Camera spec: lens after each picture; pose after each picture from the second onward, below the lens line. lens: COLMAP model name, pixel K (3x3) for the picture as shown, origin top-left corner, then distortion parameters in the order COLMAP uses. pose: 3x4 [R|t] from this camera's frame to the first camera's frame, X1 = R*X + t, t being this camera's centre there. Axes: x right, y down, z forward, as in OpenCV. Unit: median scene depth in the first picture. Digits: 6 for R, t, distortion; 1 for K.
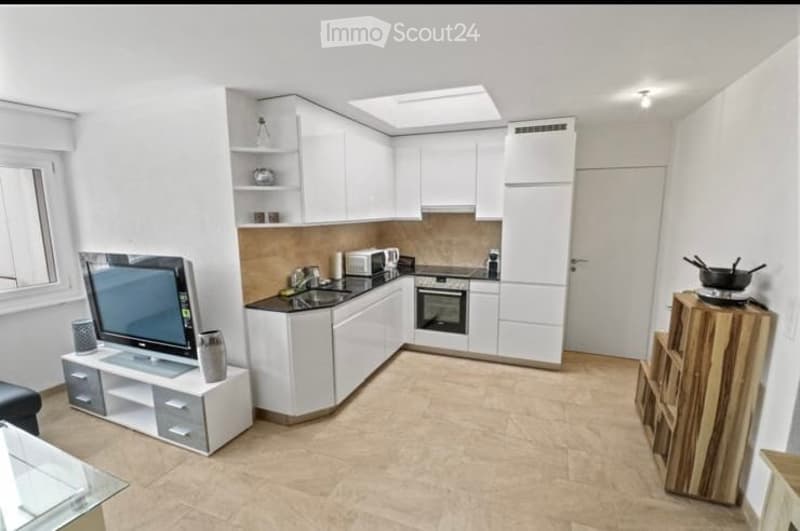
lens RADIAL K [[365.4, 0, 401.3], [0, 365.4, 270.5], [0, 0, 1]] dist [-0.017046, -0.001660]
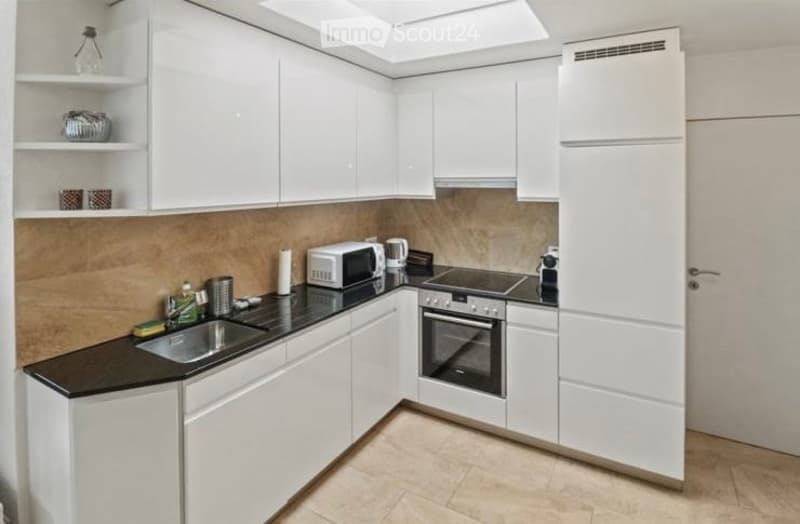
lens RADIAL K [[372.2, 0, 437.0], [0, 372.2, 178.7], [0, 0, 1]] dist [-0.008720, -0.000346]
pose [[0.990247, 0.005661, -0.139206, 0.176733], [-0.028232, 0.986598, -0.160710, -0.078599], [0.136431, 0.163073, 0.977135, 0.405258]]
